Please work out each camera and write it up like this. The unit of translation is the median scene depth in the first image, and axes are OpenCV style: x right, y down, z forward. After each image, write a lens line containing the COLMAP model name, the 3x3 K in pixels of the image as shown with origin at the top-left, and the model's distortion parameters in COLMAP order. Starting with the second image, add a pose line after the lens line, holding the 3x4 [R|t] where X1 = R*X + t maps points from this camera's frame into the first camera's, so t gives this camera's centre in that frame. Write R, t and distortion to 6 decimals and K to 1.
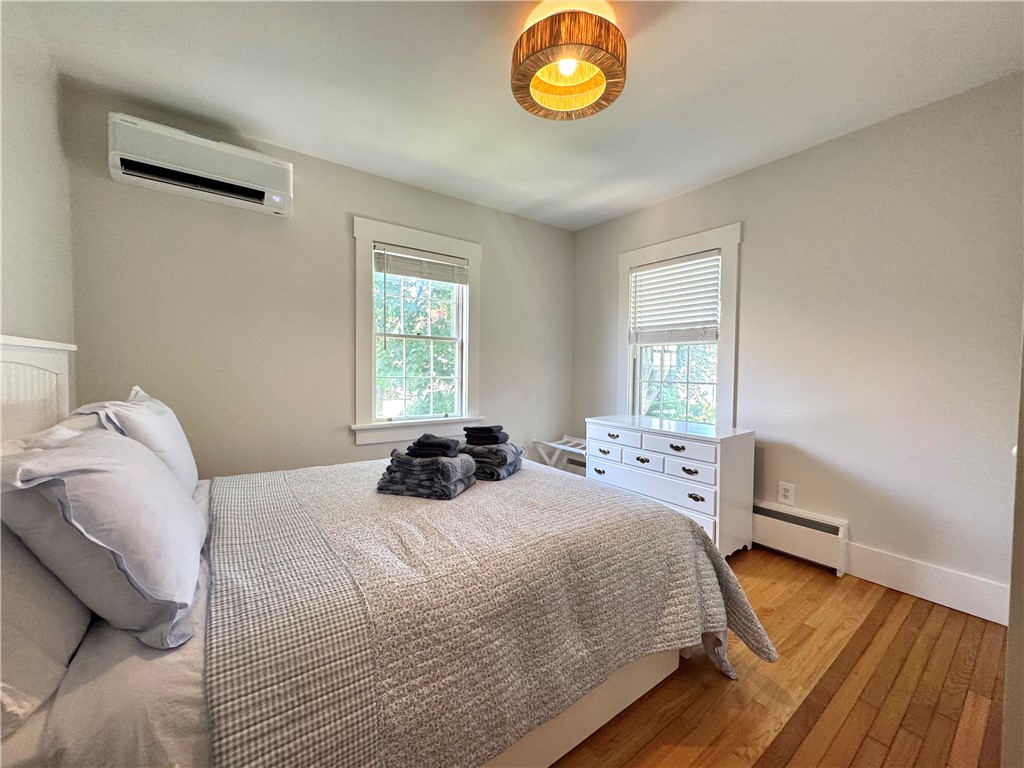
lens RADIAL K [[406.1, 0, 512.0], [0, 406.1, 384.0], [0, 0, 1]] dist [-0.001275, -0.000279]
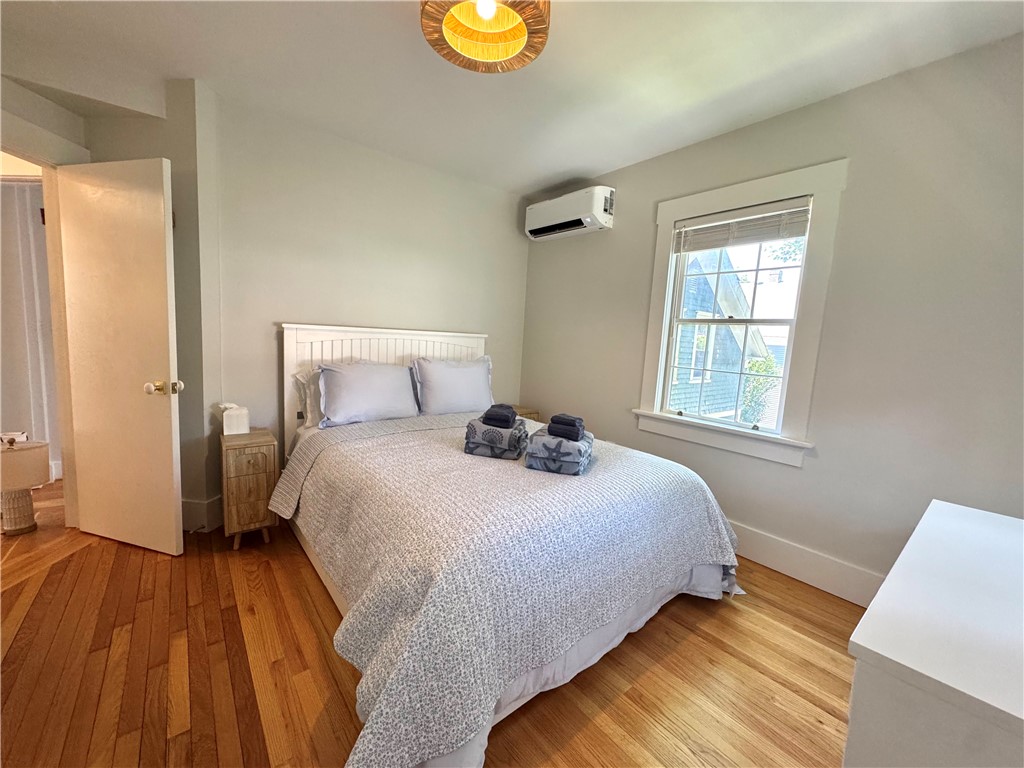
lens RADIAL K [[406.1, 0, 512.0], [0, 406.1, 384.0], [0, 0, 1]] dist [-0.001275, -0.000279]
pose [[0.047478, 0.103631, -0.993482, 0.611340], [-0.091831, 0.990844, 0.098967, -0.036298], [0.994642, 0.086534, 0.056560, 0.599977]]
